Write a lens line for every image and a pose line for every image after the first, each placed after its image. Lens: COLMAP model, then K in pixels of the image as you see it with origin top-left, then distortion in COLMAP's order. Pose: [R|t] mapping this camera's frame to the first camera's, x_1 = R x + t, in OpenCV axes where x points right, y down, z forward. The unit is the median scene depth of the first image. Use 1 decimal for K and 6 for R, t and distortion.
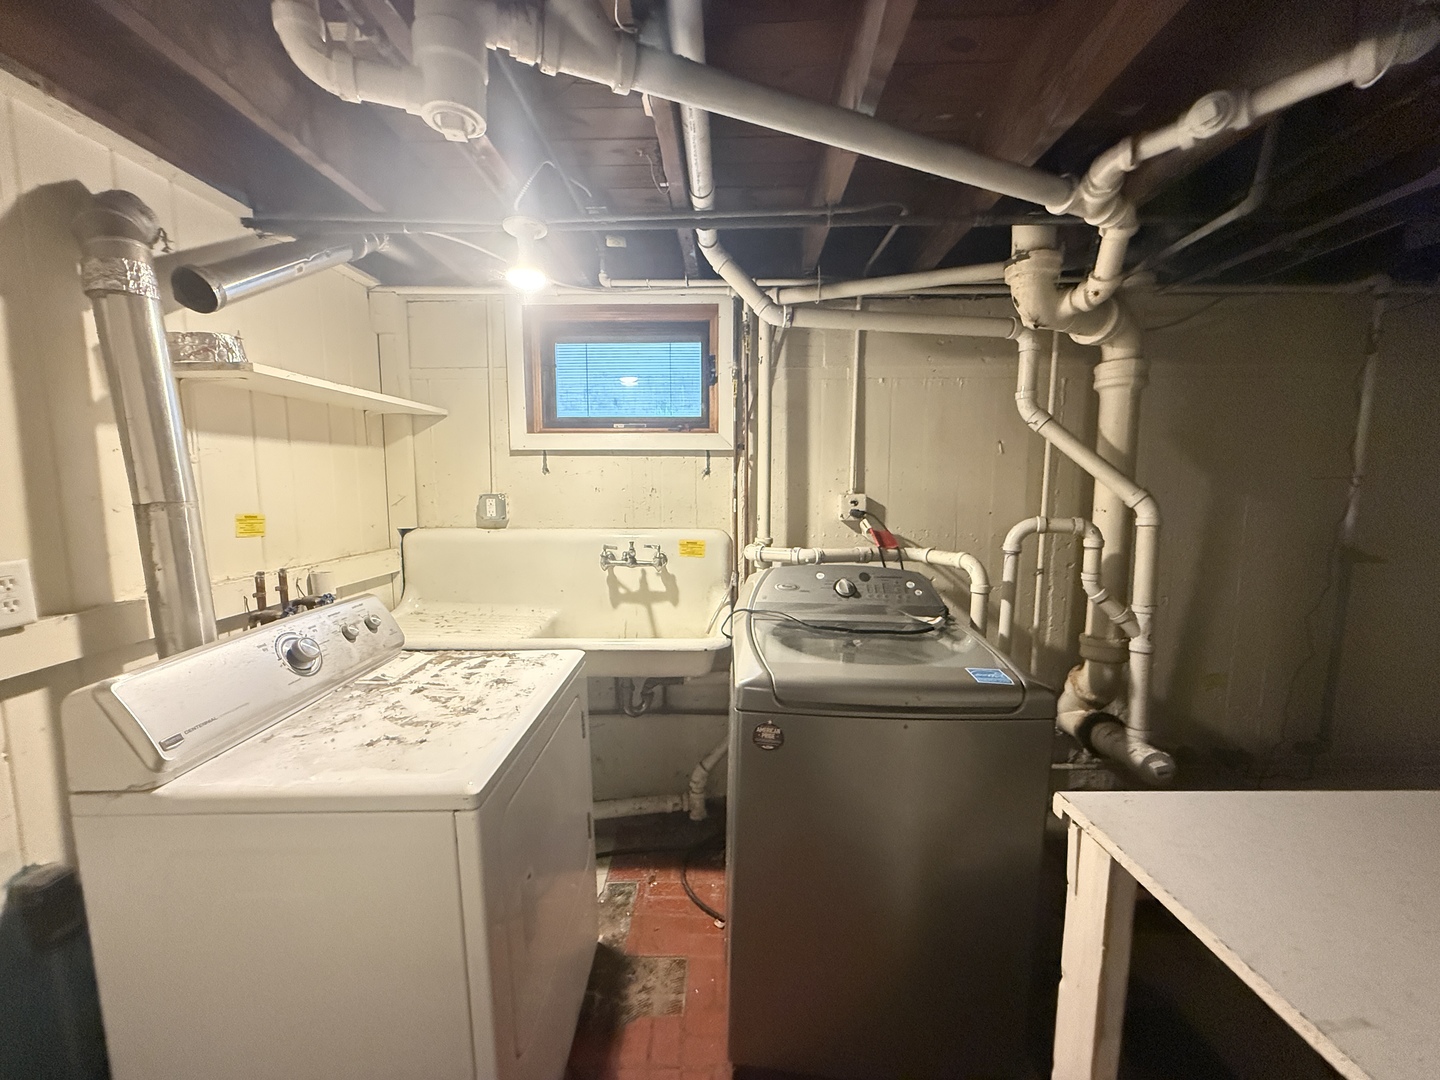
lens RADIAL K [[569.6, 0, 718.2], [0, 569.6, 547.9], [0, 0, 1]] dist [-0.007707, -0.000177]
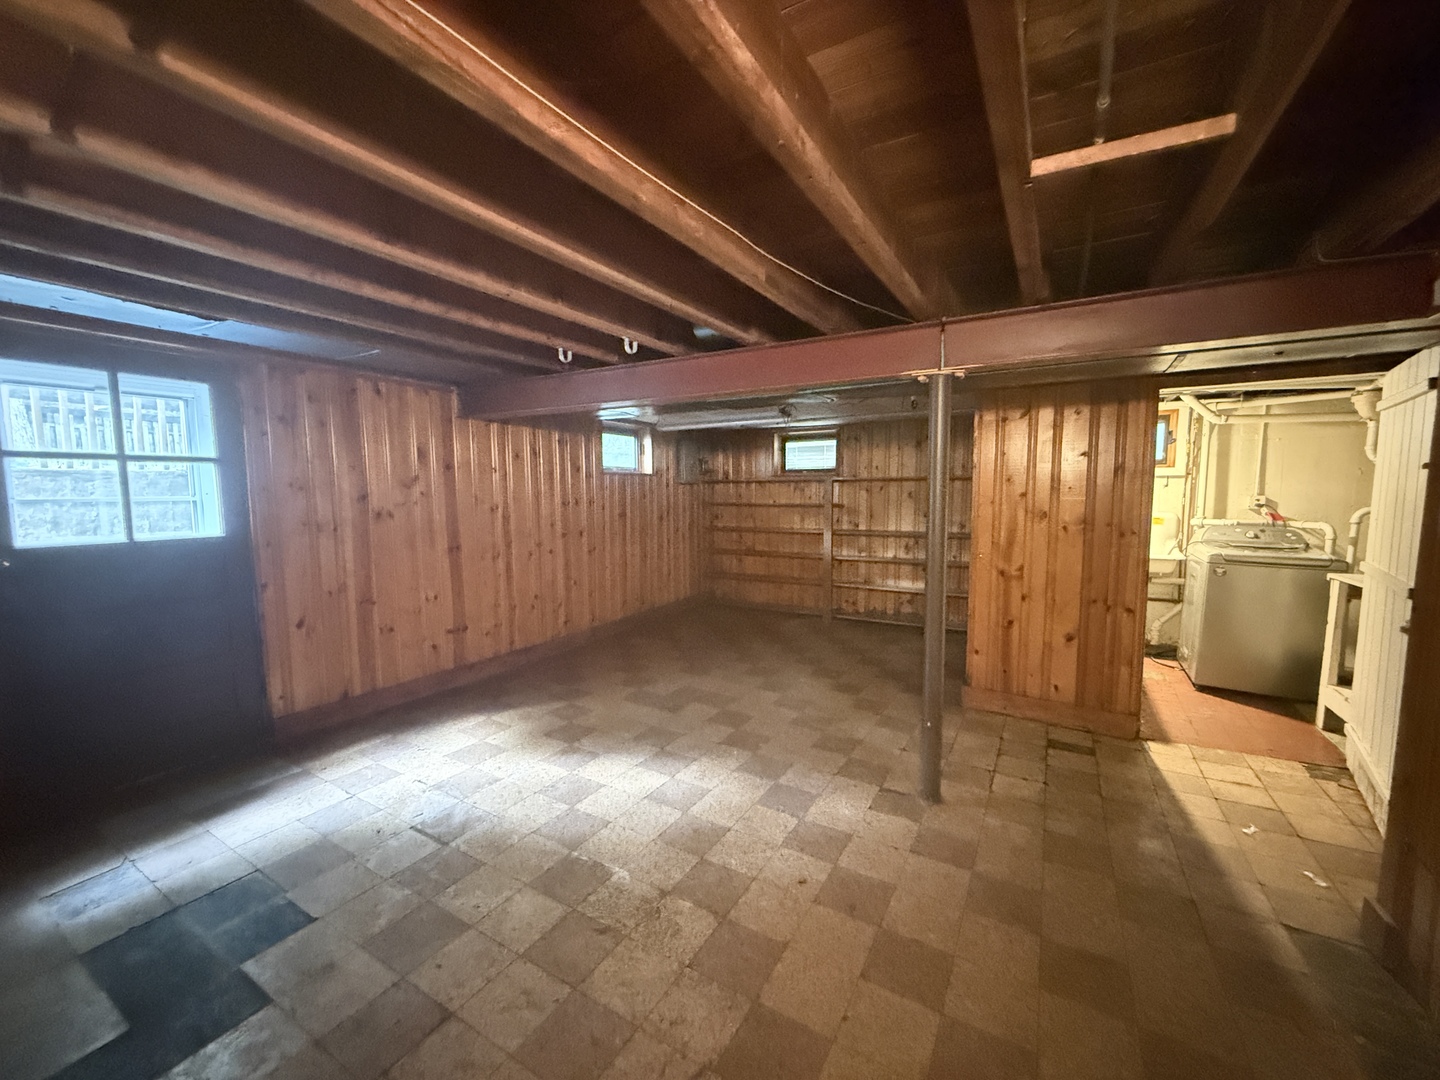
lens RADIAL K [[569.6, 0, 710.2], [0, 569.6, 536.8], [0, 0, 1]] dist [-0.007707, -0.000177]
pose [[0.863750, 0.037443, -0.502528, -0.472745], [-0.052626, 0.998485, -0.016058, 0.204811], [0.501166, 0.040316, 0.864412, -1.892020]]
